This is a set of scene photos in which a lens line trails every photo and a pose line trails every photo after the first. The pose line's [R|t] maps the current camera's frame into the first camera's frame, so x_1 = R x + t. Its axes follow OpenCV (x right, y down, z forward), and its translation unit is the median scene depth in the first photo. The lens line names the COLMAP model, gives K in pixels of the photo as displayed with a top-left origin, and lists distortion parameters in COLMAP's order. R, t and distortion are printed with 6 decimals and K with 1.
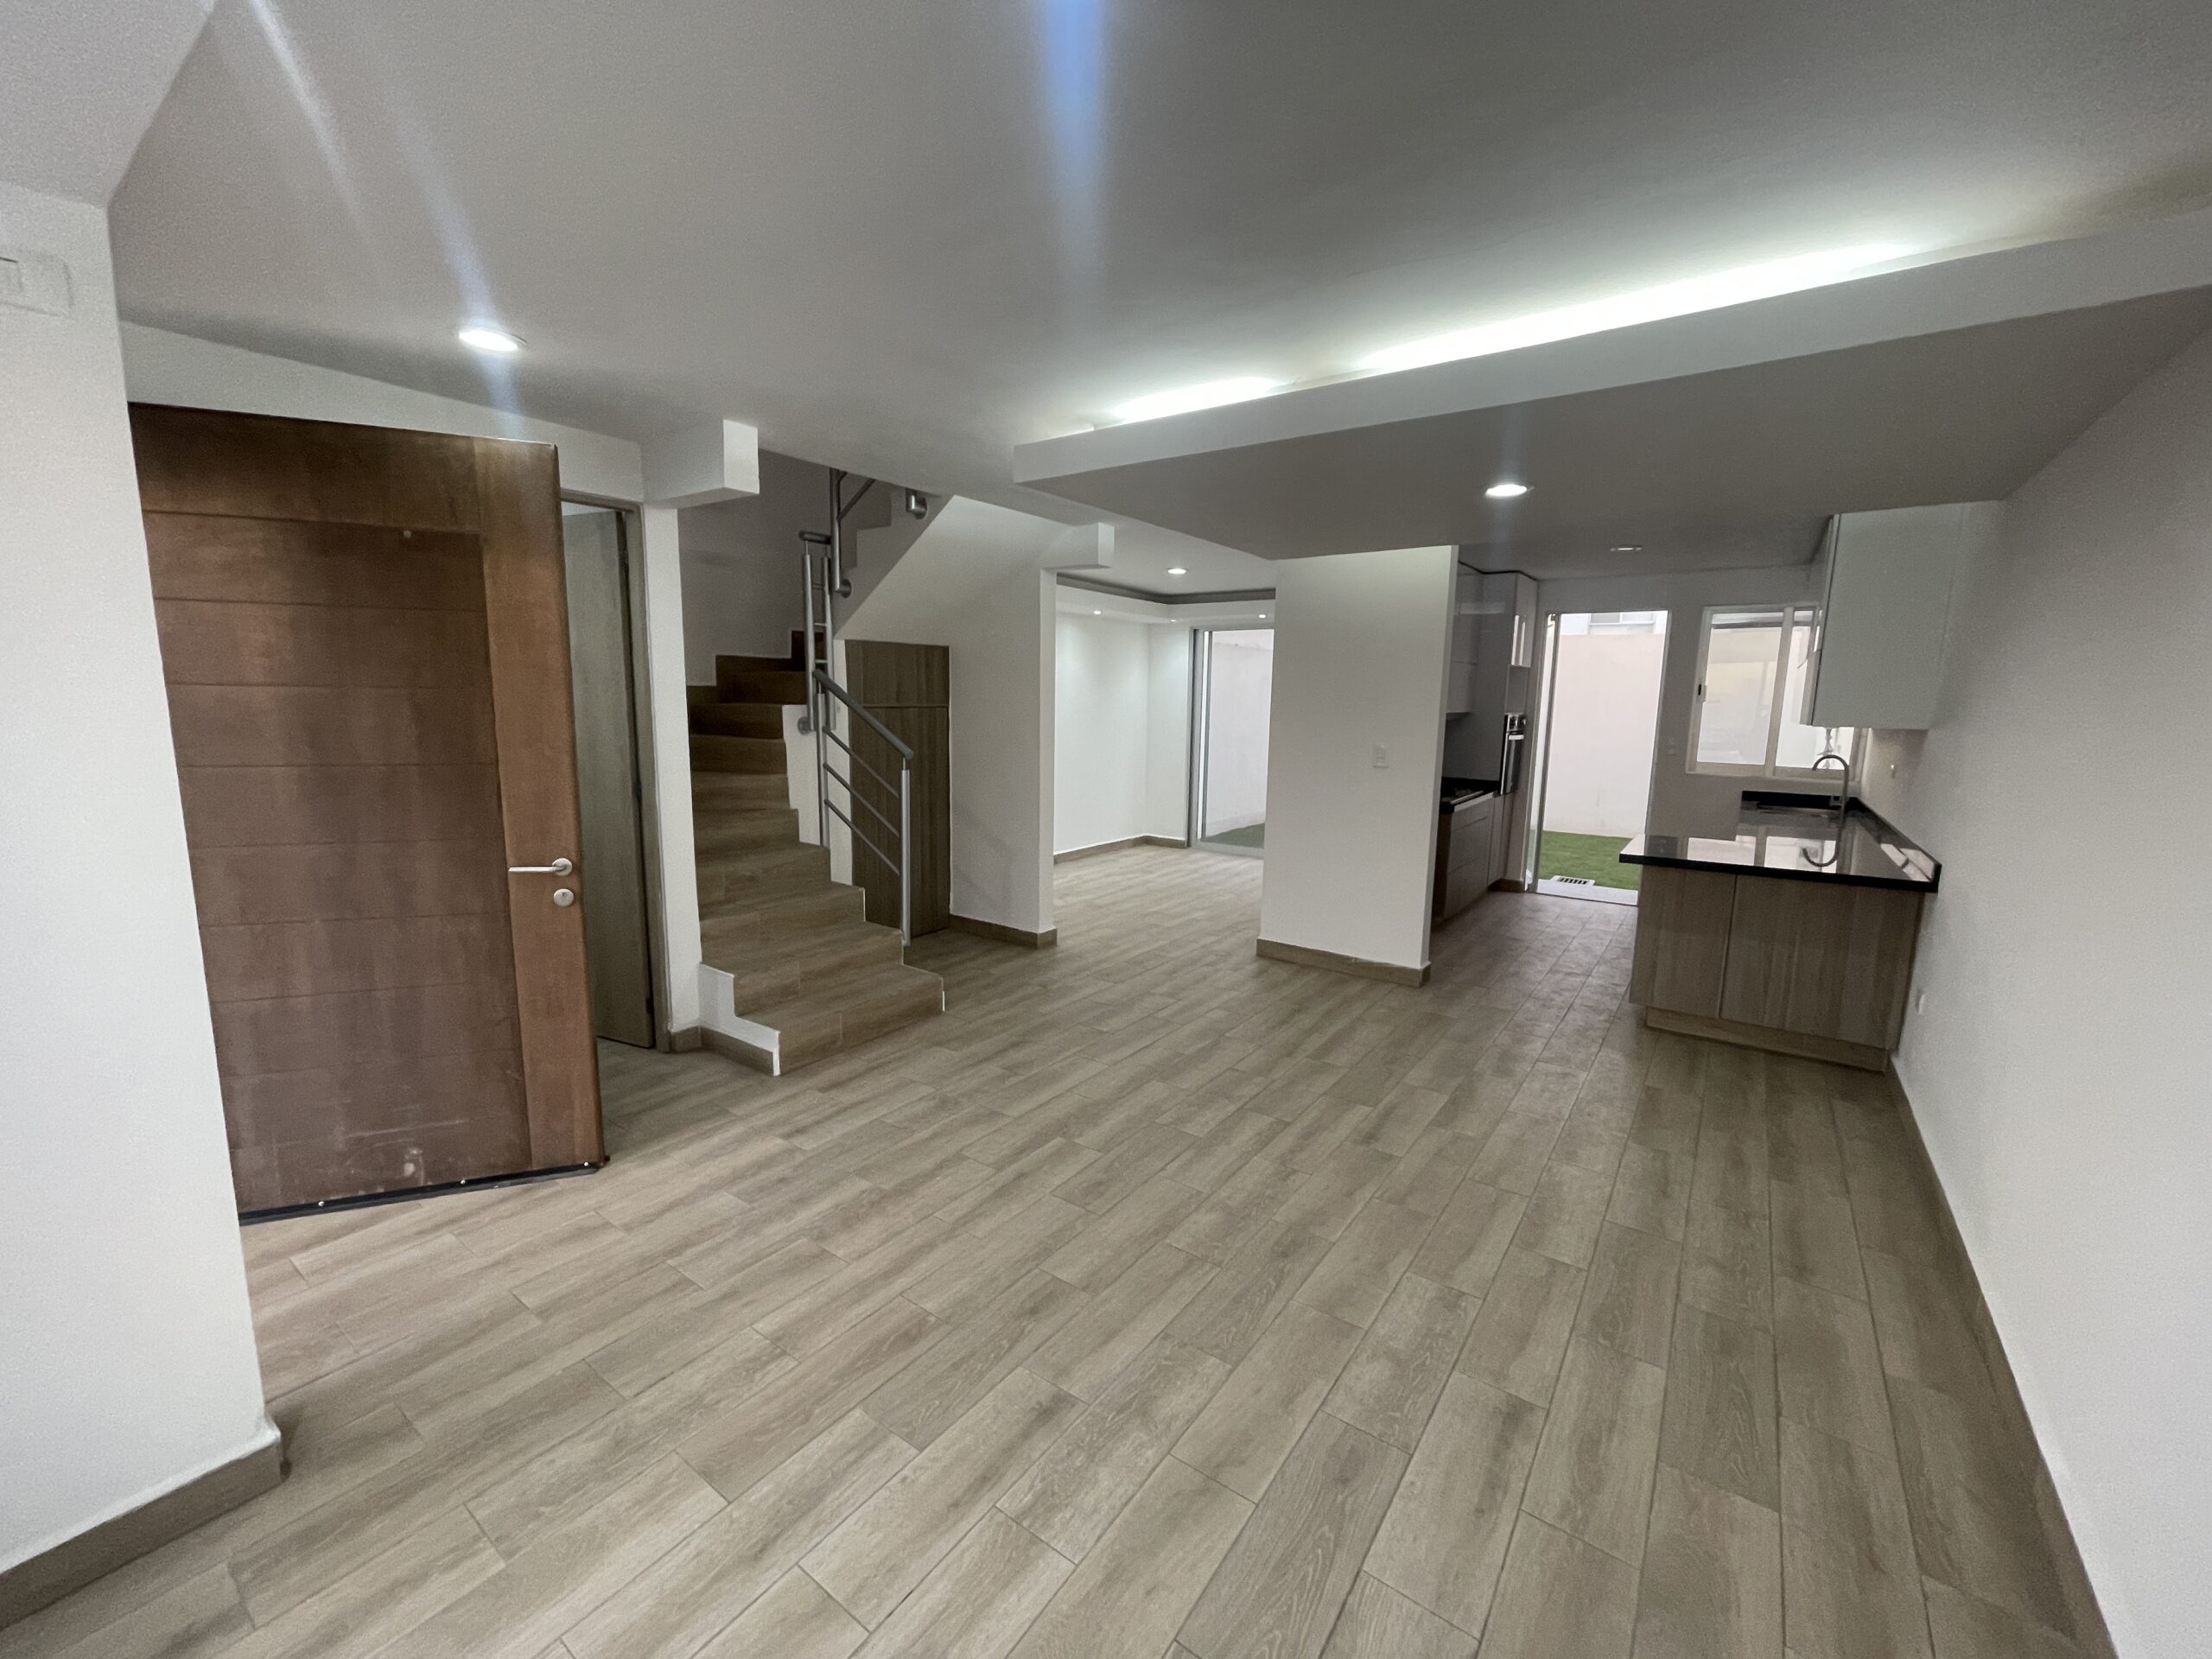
lens RADIAL K [[895.7, 0, 1101.3], [0, 895.7, 829.1], [0, 0, 1]] dist [-0.012565, 0.007233]
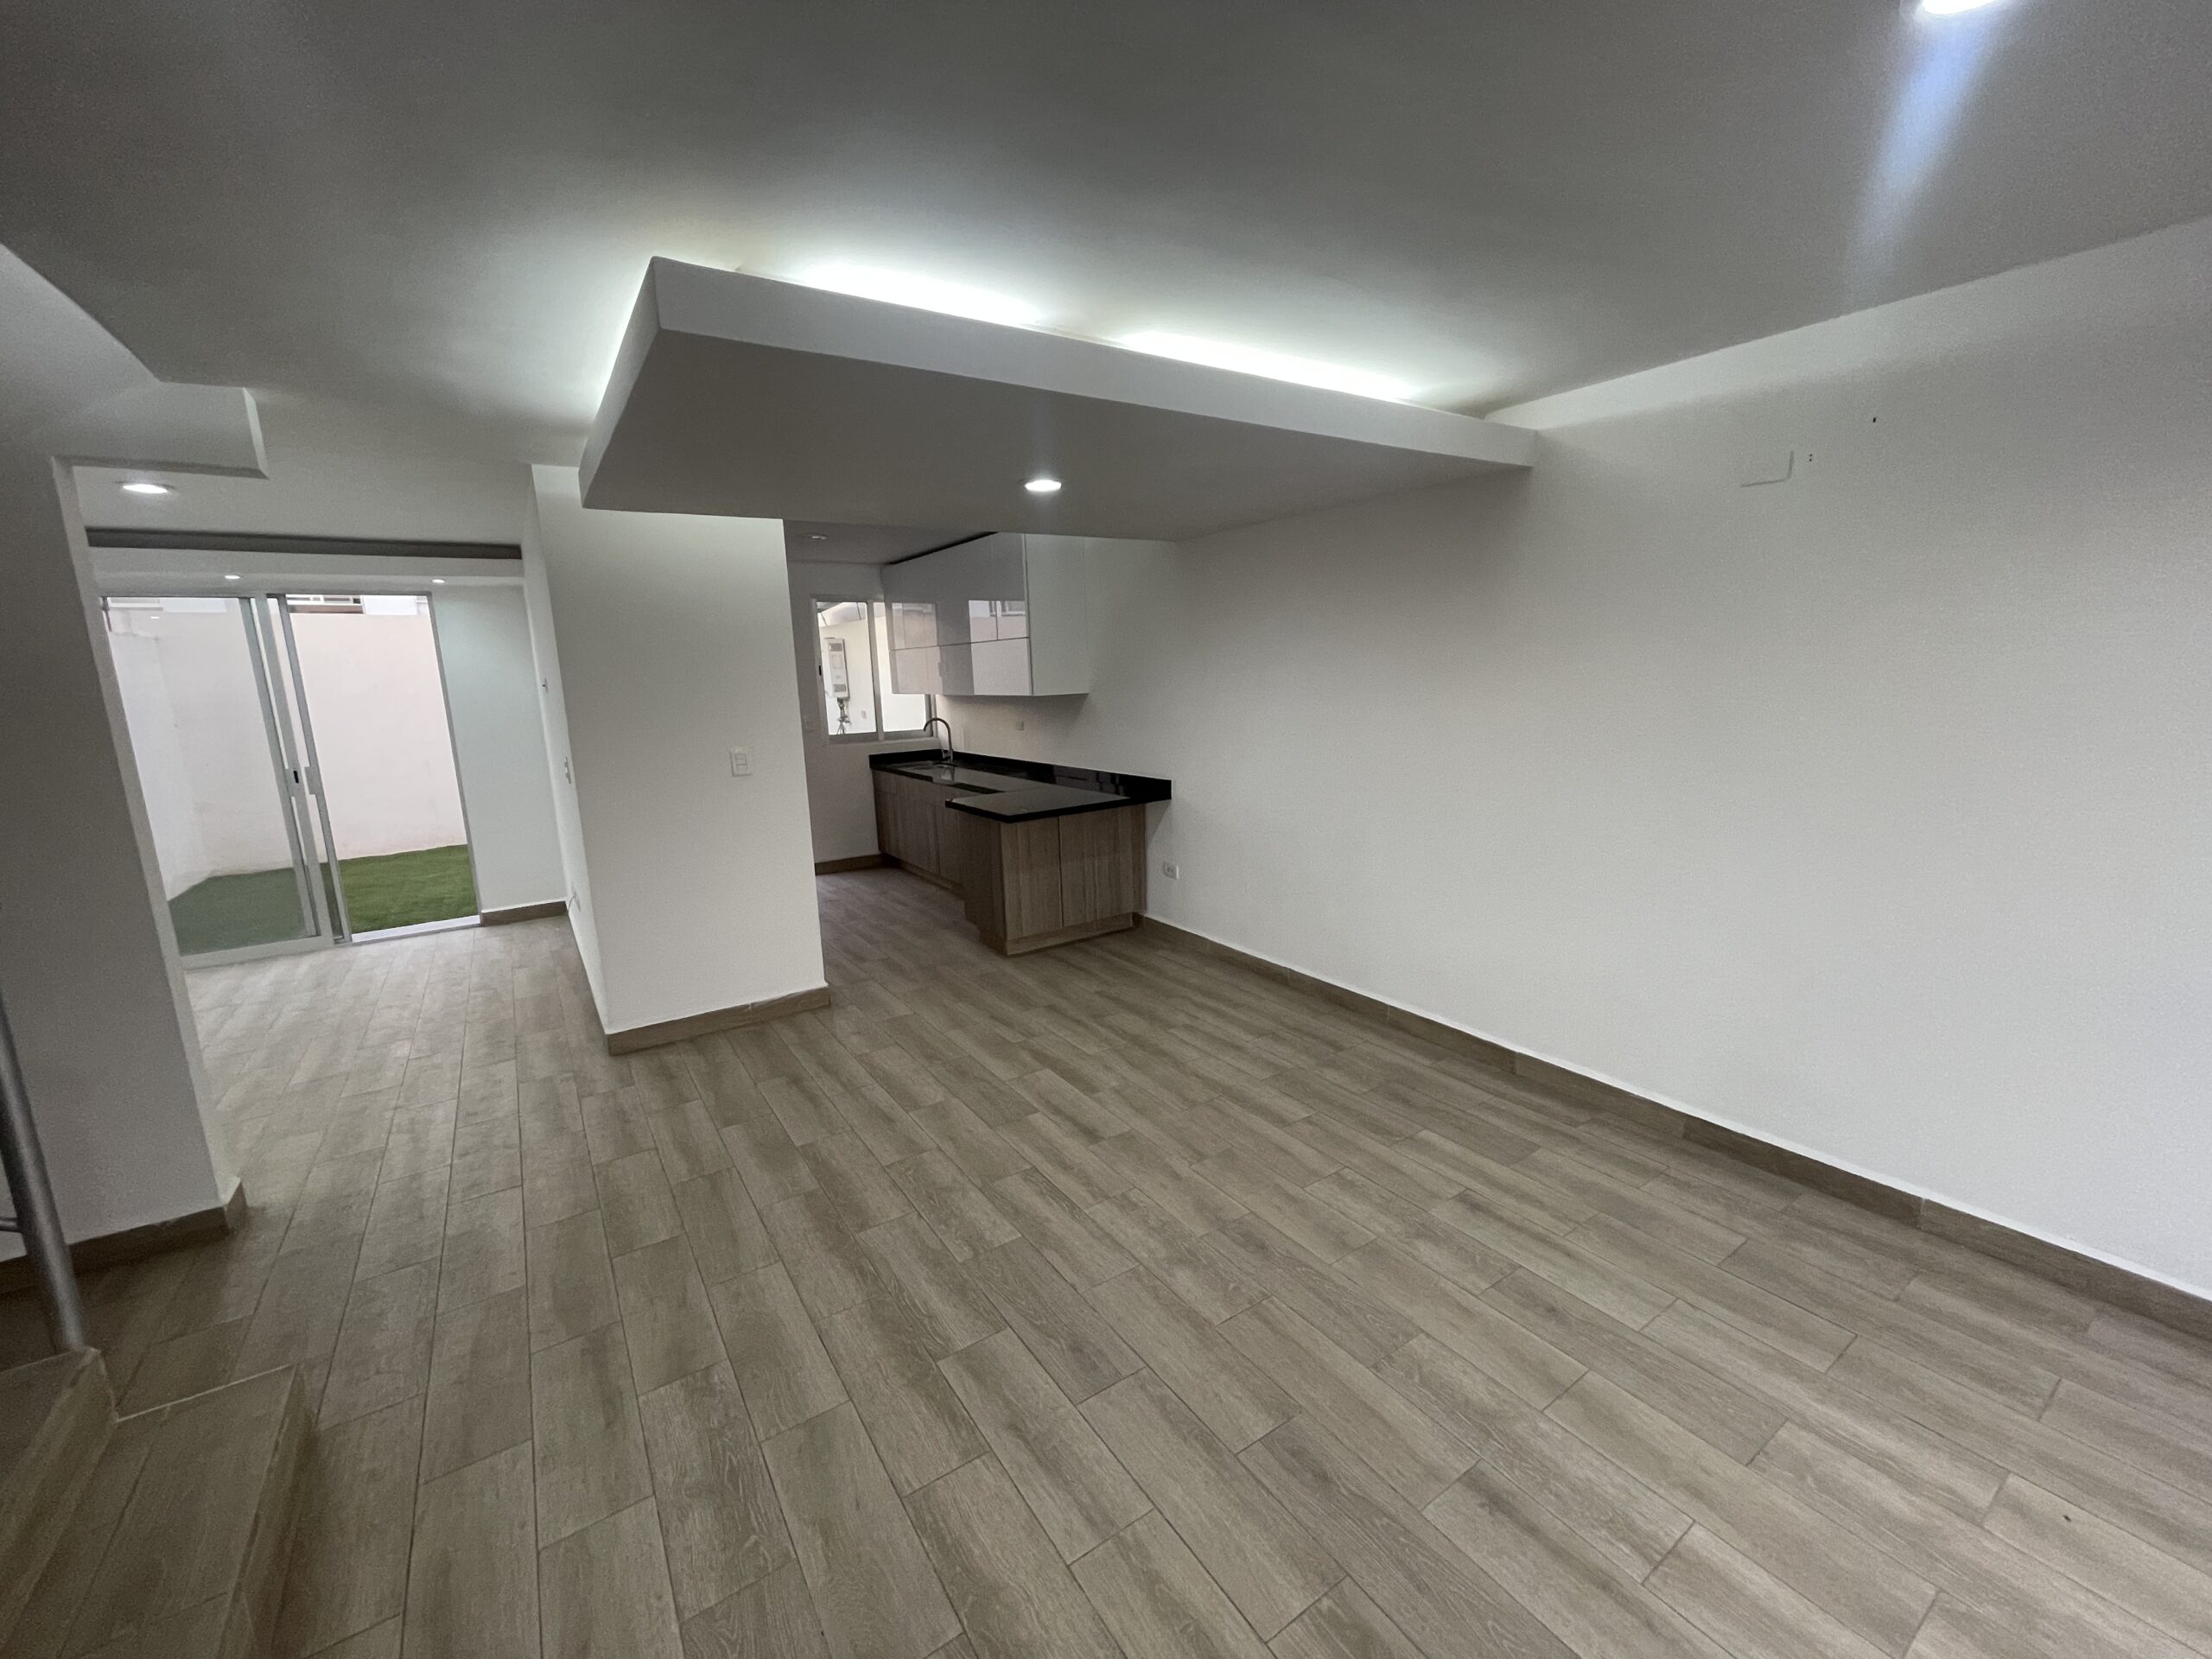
lens RADIAL K [[895.7, 0, 1101.3], [0, 895.7, 829.1], [0, 0, 1]] dist [-0.012565, 0.007233]
pose [[0.350316, -0.199373, 0.915166, -0.543547], [0.178288, 0.973412, 0.143815, -0.125219], [-0.919507, 0.112783, 0.376547, 0.585301]]
